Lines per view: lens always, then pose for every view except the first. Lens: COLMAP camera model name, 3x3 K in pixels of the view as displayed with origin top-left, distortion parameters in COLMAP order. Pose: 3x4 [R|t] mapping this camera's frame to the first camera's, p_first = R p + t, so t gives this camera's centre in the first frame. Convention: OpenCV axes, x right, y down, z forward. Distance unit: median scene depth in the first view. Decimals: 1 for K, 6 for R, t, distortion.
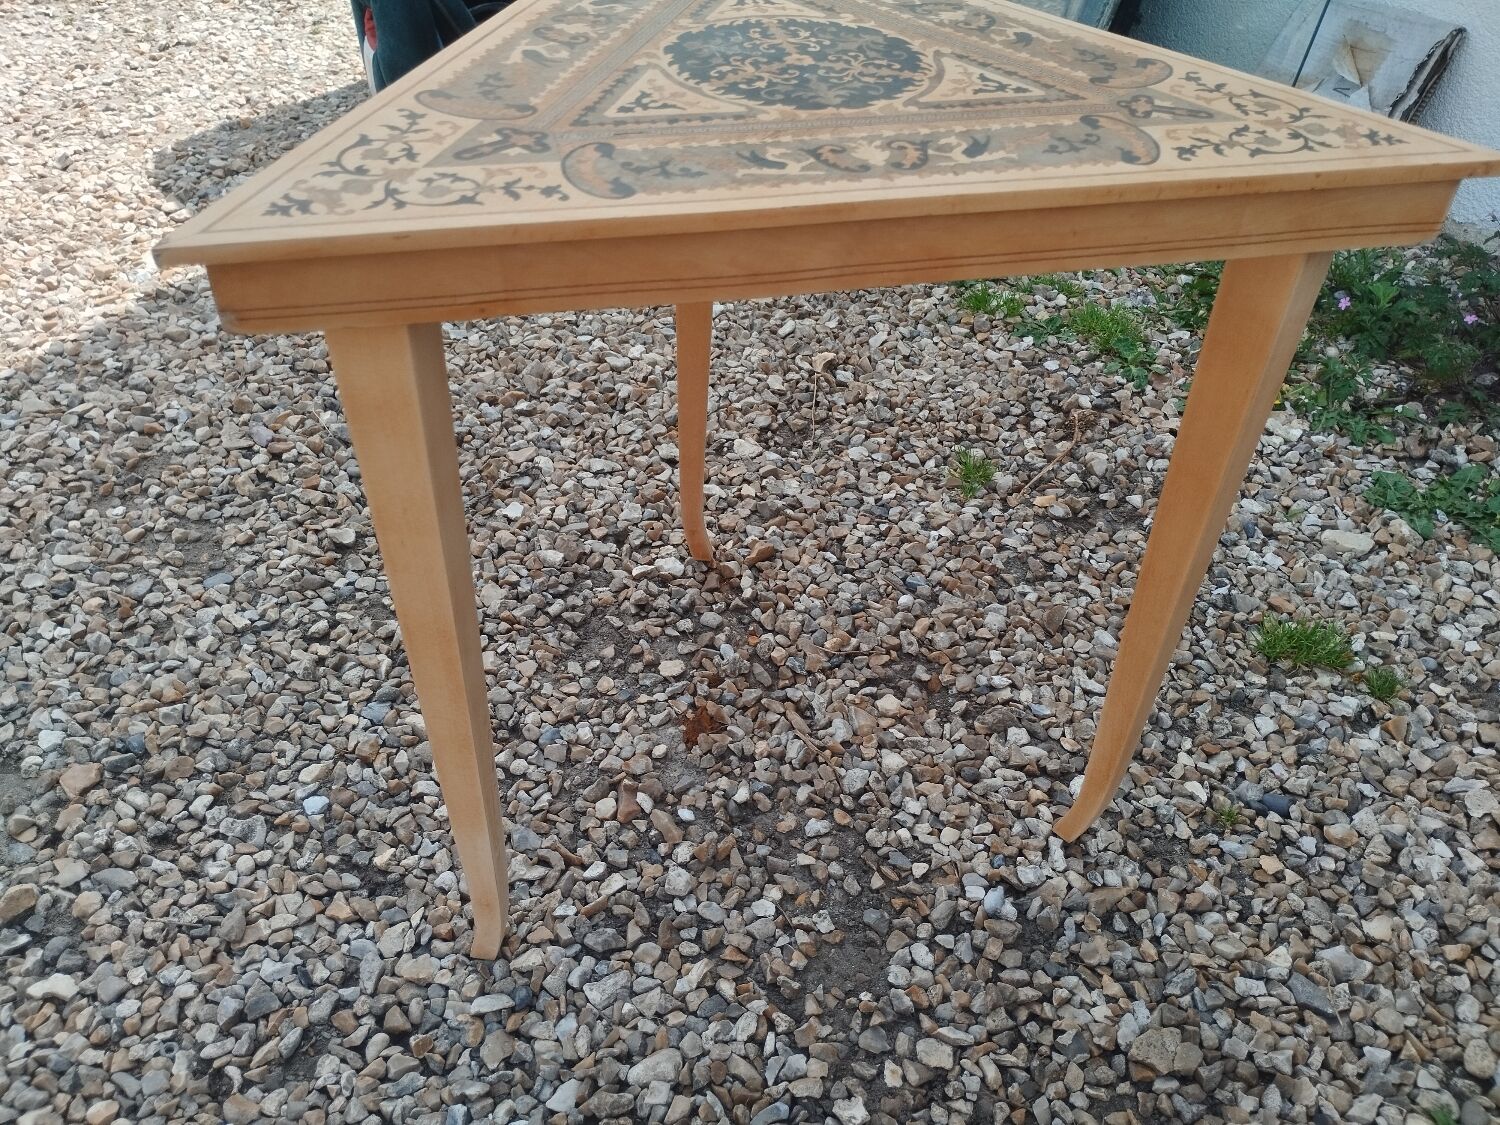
lens RADIAL K [[1280.0, 0, 756.6], [0, 1280.0, 571.0], [0, 0, 1]] dist [0.056760, -0.063536]
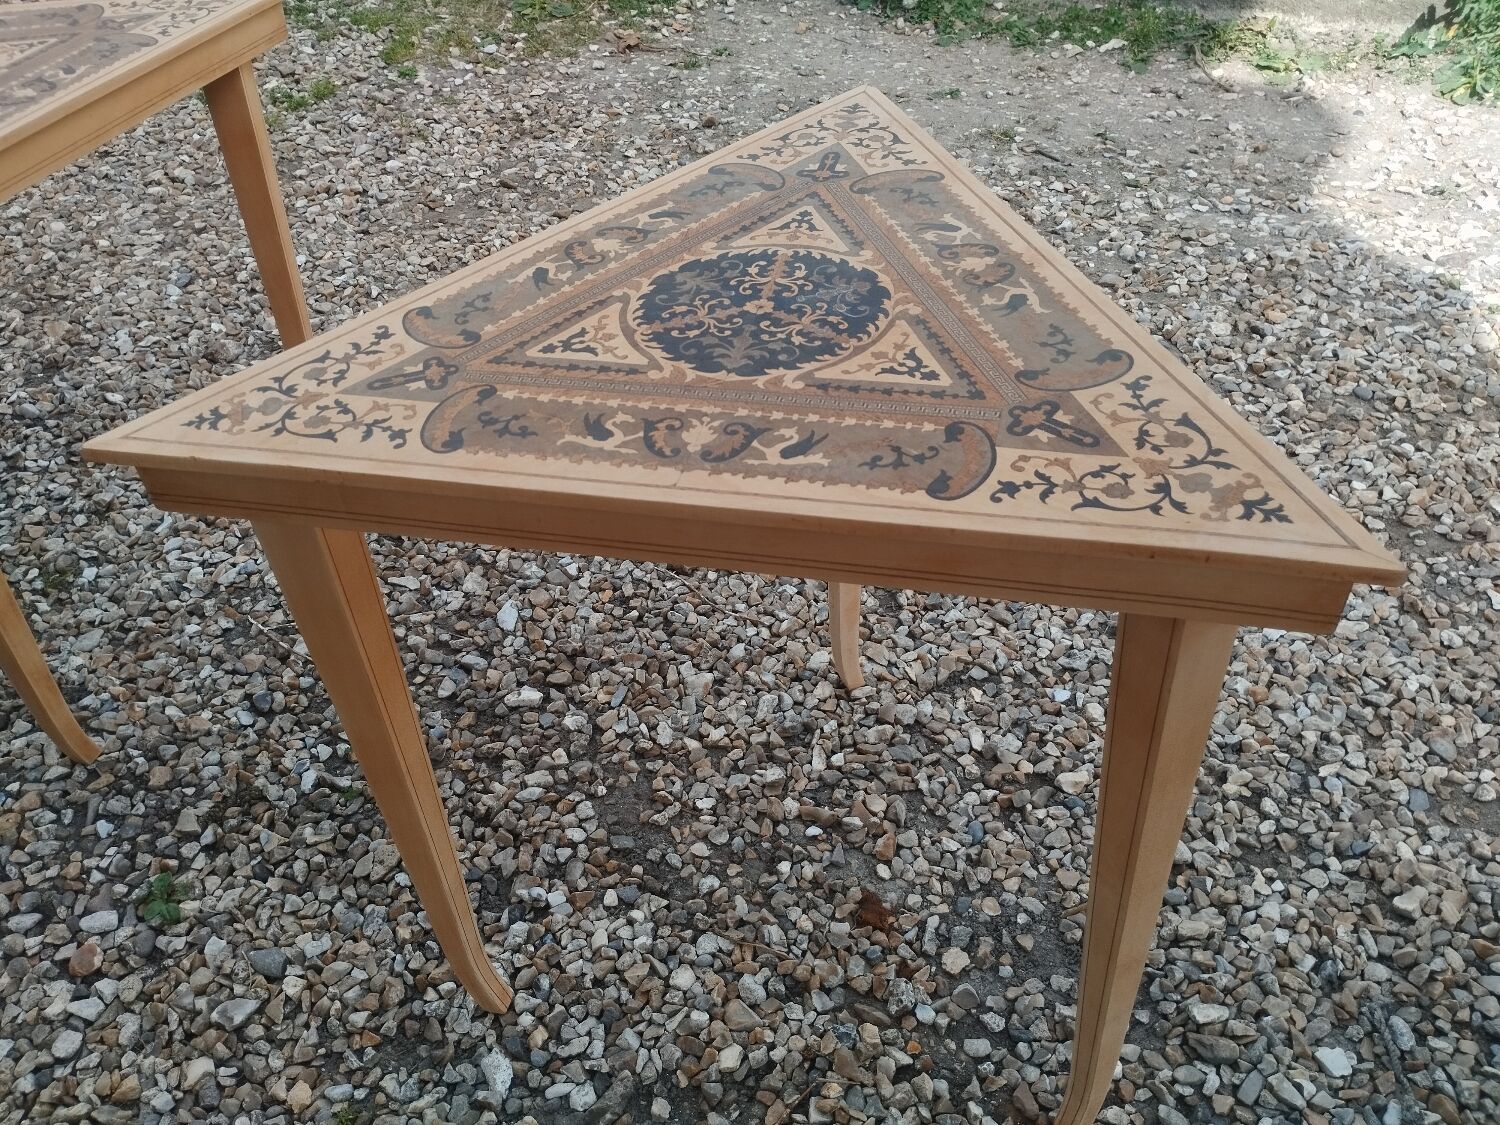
lens RADIAL K [[1286.3, 0, 745.3], [0, 1286.3, 552.8], [0, 0, 1]] dist [0.060774, -0.064308]
pose [[-0.842386, 0.352552, -0.407545, 0.356306], [-0.319798, 0.281646, 0.904657, -0.849115], [0.433722, 0.892403, -0.124509, 0.865607]]
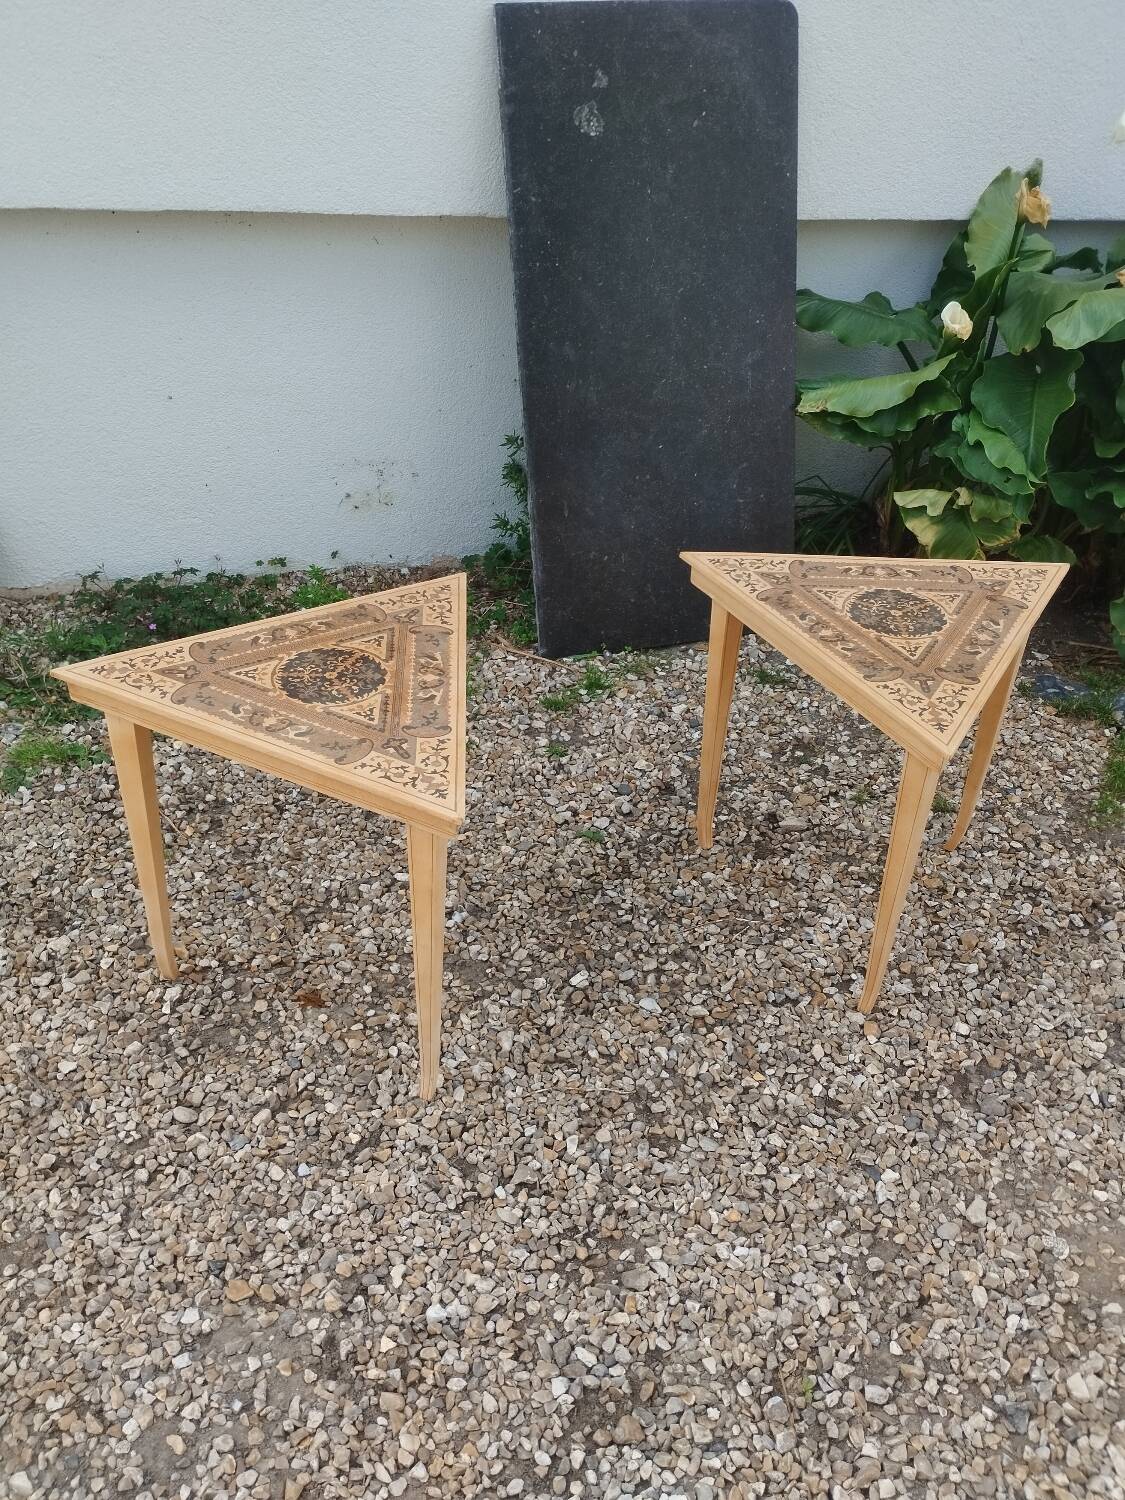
lens RADIAL K [[1275.8, 0, 570.2], [0, 1275.8, 744.5], [0, 0, 1]] dist [0.062014, -0.100214]
pose [[0.171292, -0.580755, 0.795853, -1.267044], [0.585425, 0.709715, 0.391896, -0.659490], [-0.792425, 0.398784, 0.461557, -0.288000]]
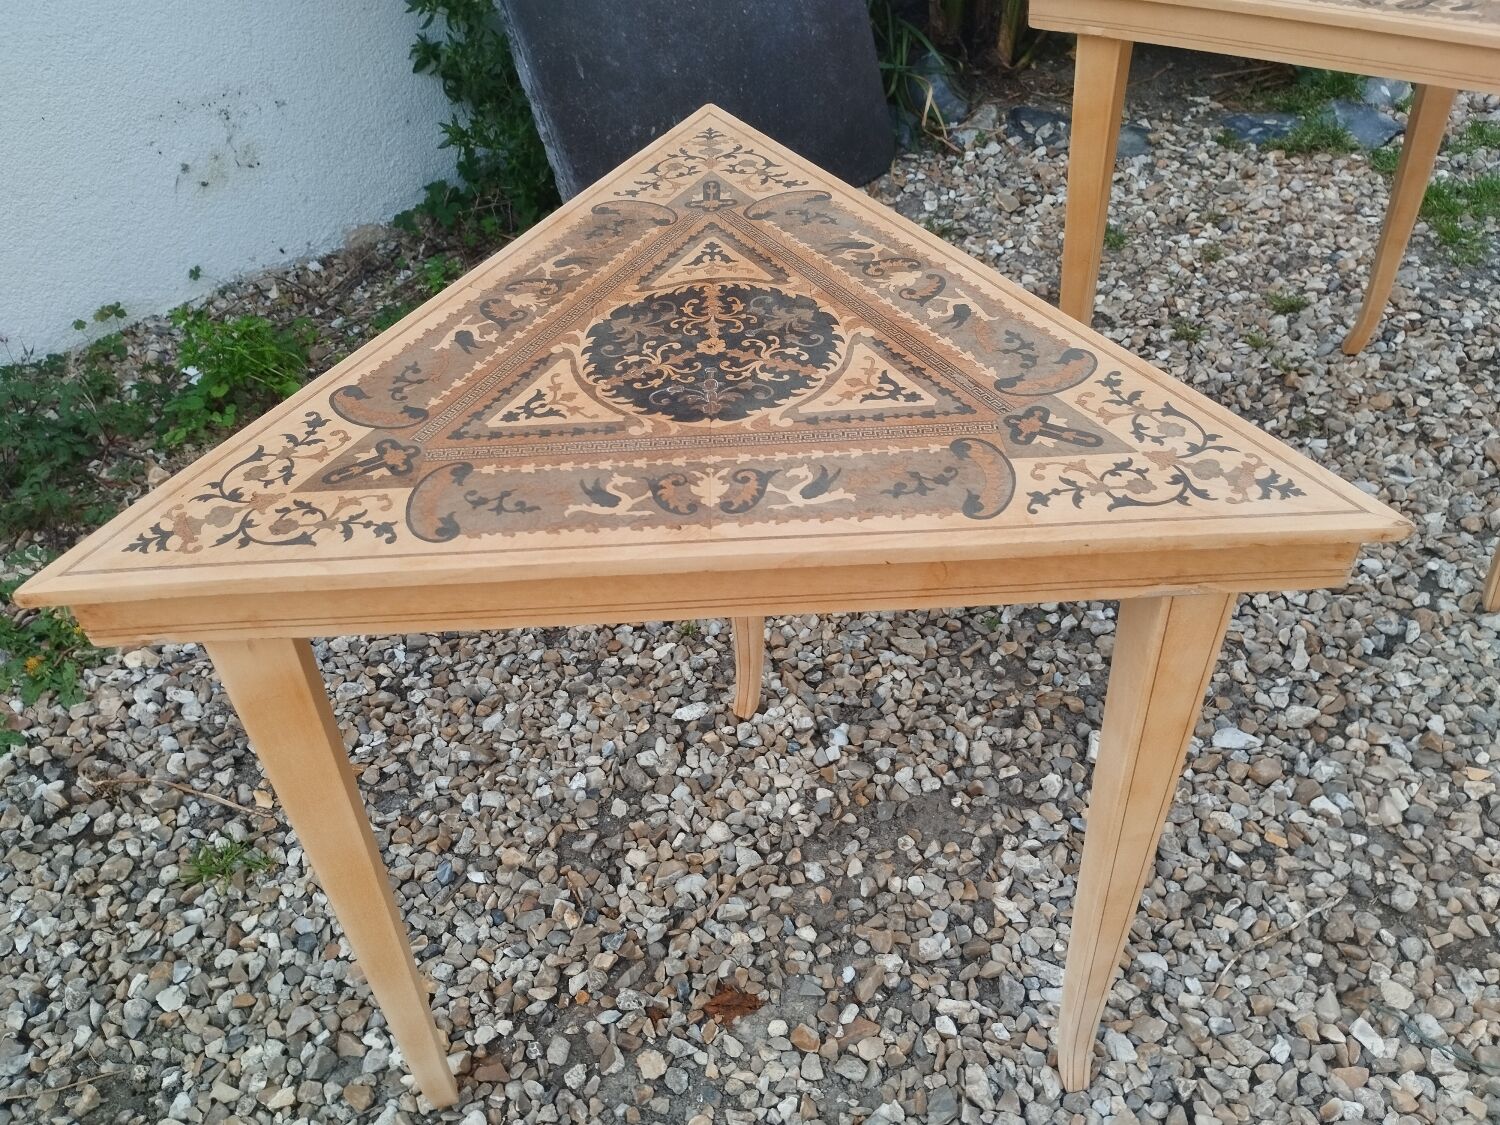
lens RADIAL K [[1286.3, 0, 745.3], [0, 1286.3, 552.8], [0, 0, 1]] dist [0.060774, -0.064308]
pose [[-0.300266, -0.630724, 0.715561, -0.535316], [0.640166, 0.422881, 0.641373, -0.640465], [-0.707126, 0.650660, 0.276791, 0.536179]]
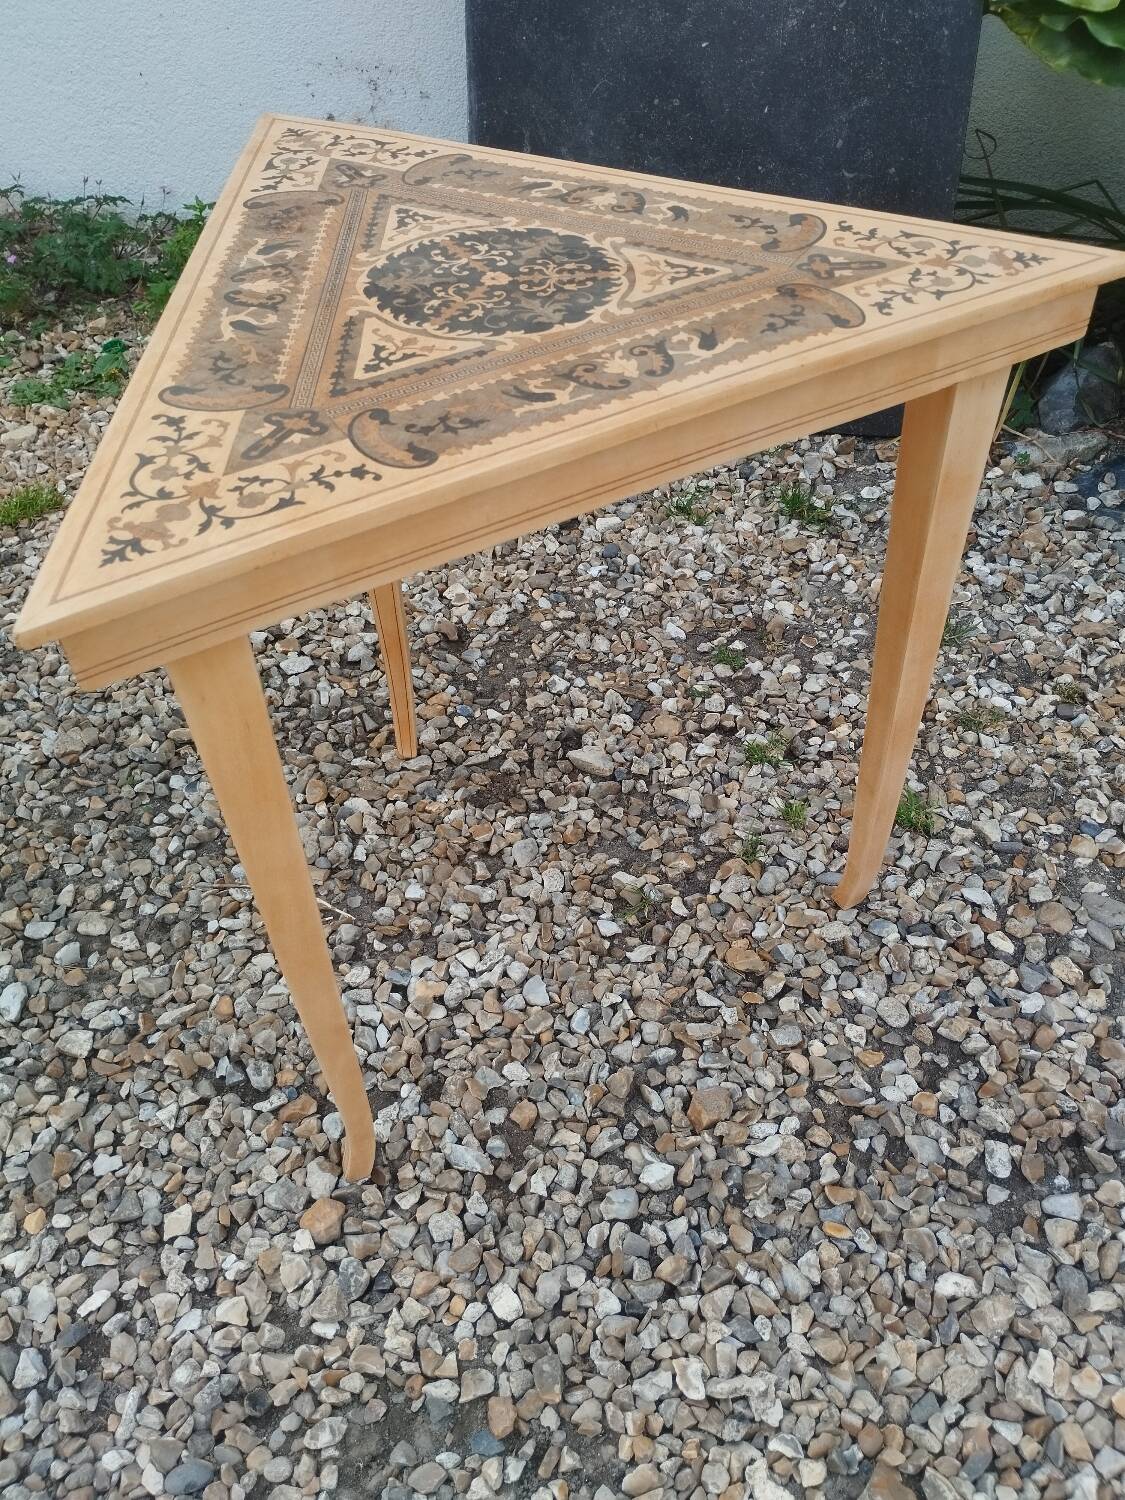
lens RADIAL K [[1270.5, 0, 568.9], [0, 1270.5, 750.2], [0, 0, 1]] dist [0.059408, -0.077835]
pose [[0.616214, -0.564595, 0.549102, -0.125345], [0.517087, 0.815917, 0.258651, 0.241866], [-0.594055, 0.124549, 0.794724, -0.426705]]
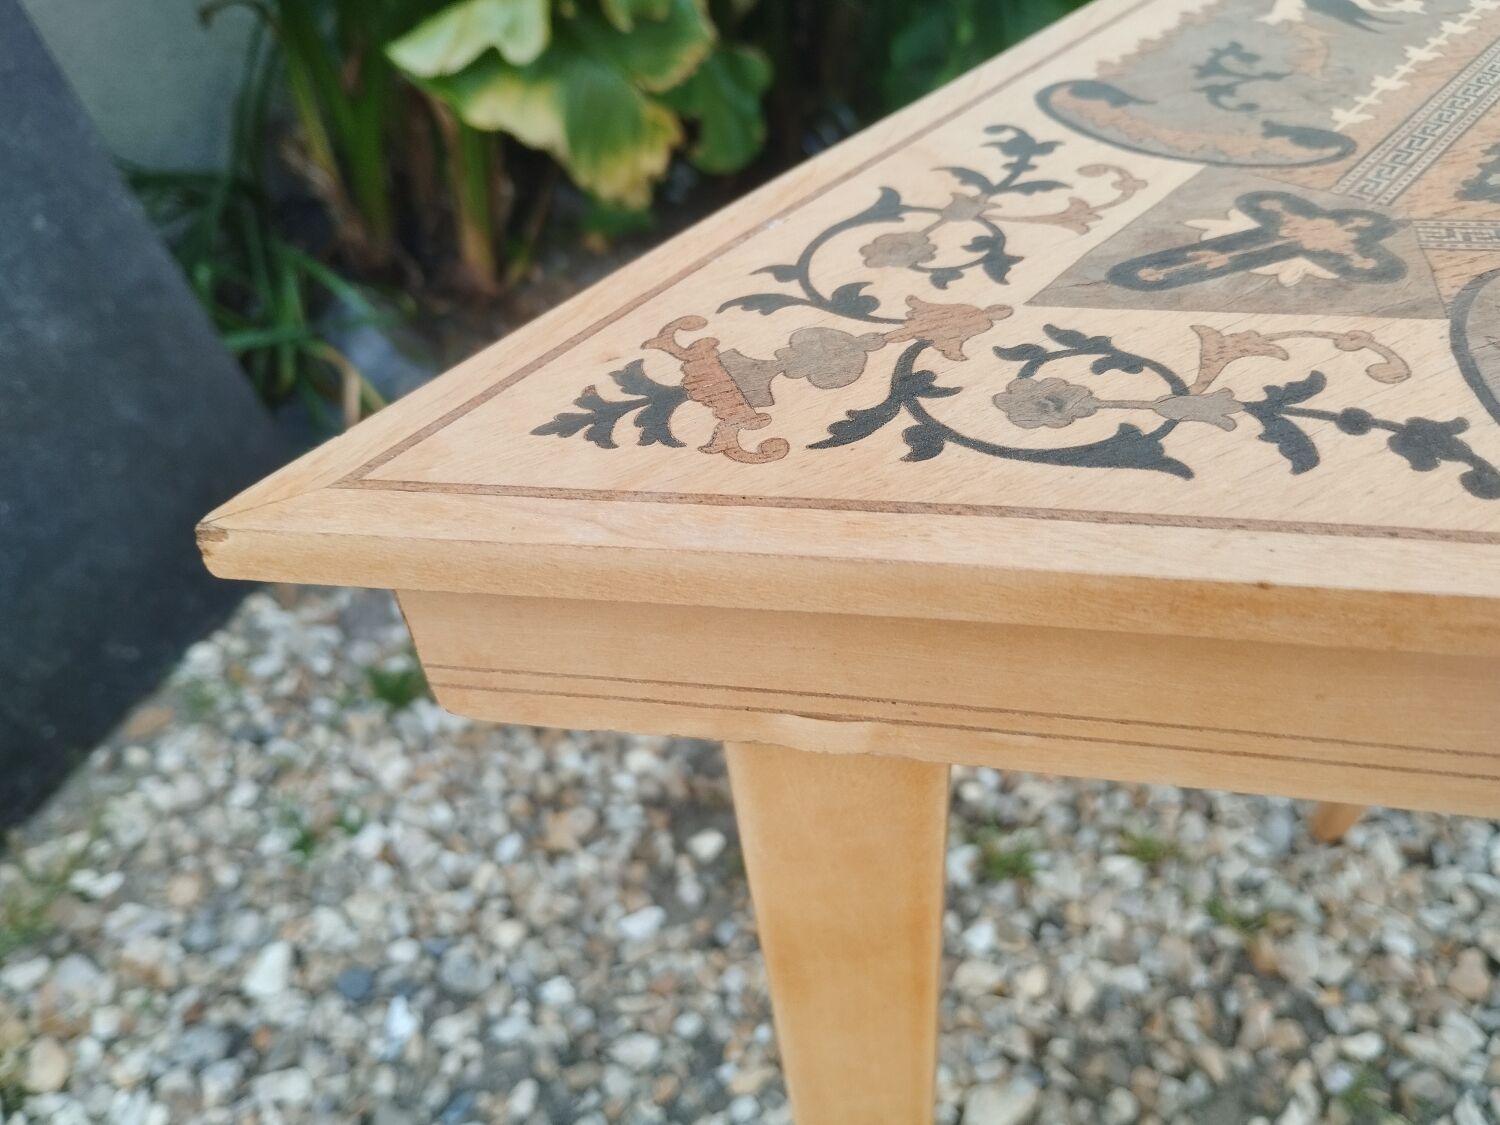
lens RADIAL K [[1328.5, 0, 748.9], [0, 1328.5, 554.9], [0, 0, 1]] dist [0.058239, -0.127353]
pose [[-0.636926, -0.458410, 0.619827, 0.333265], [0.528596, 0.325566, 0.783960, -0.100855], [-0.561170, 0.826962, 0.034952, 0.323897]]
